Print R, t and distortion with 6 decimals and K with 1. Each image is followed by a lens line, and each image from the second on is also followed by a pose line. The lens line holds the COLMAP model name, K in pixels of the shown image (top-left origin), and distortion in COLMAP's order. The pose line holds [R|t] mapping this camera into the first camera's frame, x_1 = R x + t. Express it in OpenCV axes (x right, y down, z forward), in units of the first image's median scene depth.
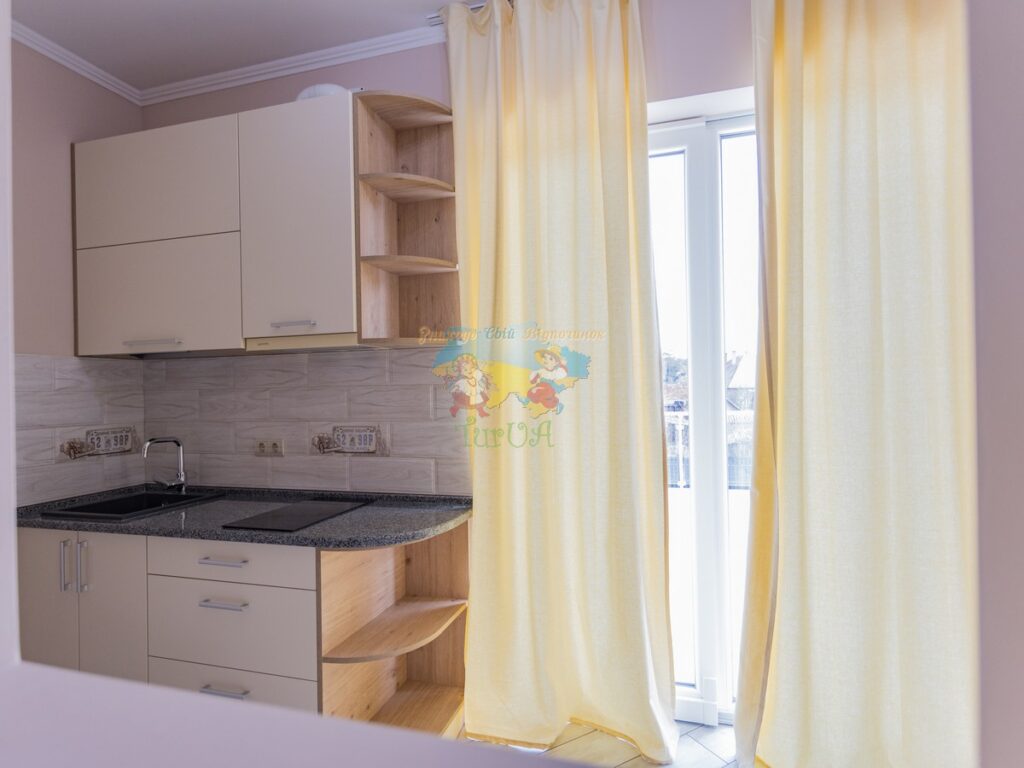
lens RADIAL K [[540.2, 0, 511.6], [0, 540.2, 385.1], [0, 0, 1]] dist [-0.000980, 0.000994]
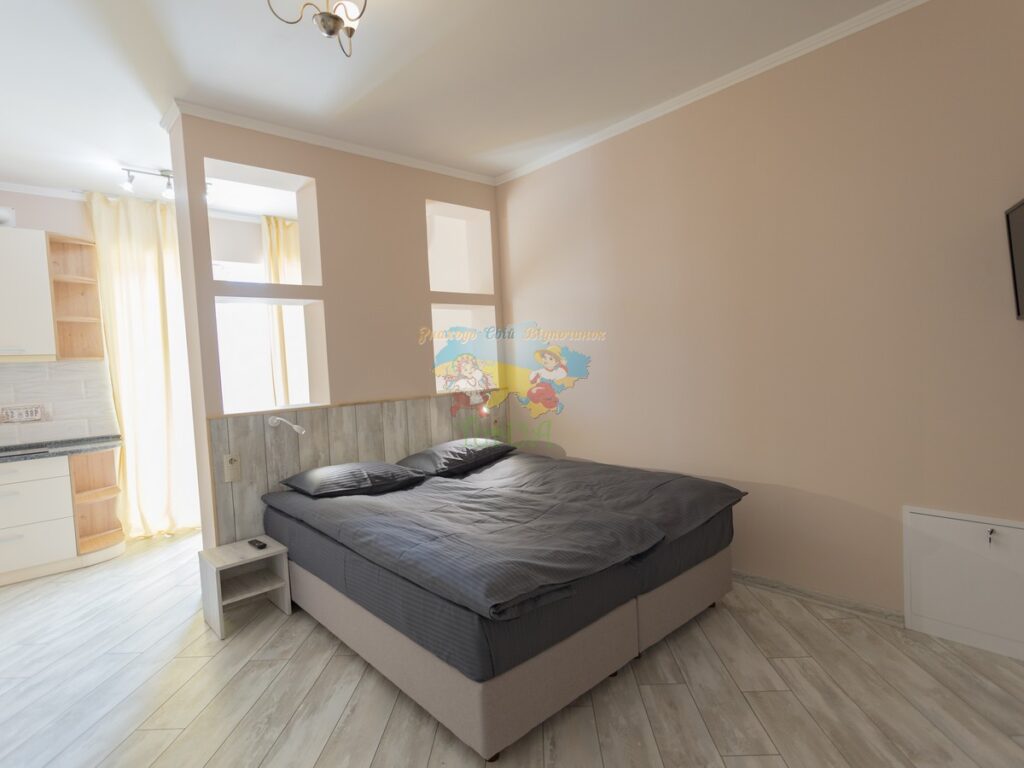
lens RADIAL K [[540.2, 0, 512.3], [0, 540.2, 386.7], [0, 0, 1]] dist [-0.000980, 0.000994]
pose [[0.531394, -0.044878, 0.845935, -0.955983], [0.044360, 0.998700, 0.025117, 0.042207], [-0.845963, 0.024179, 0.532694, -1.298415]]
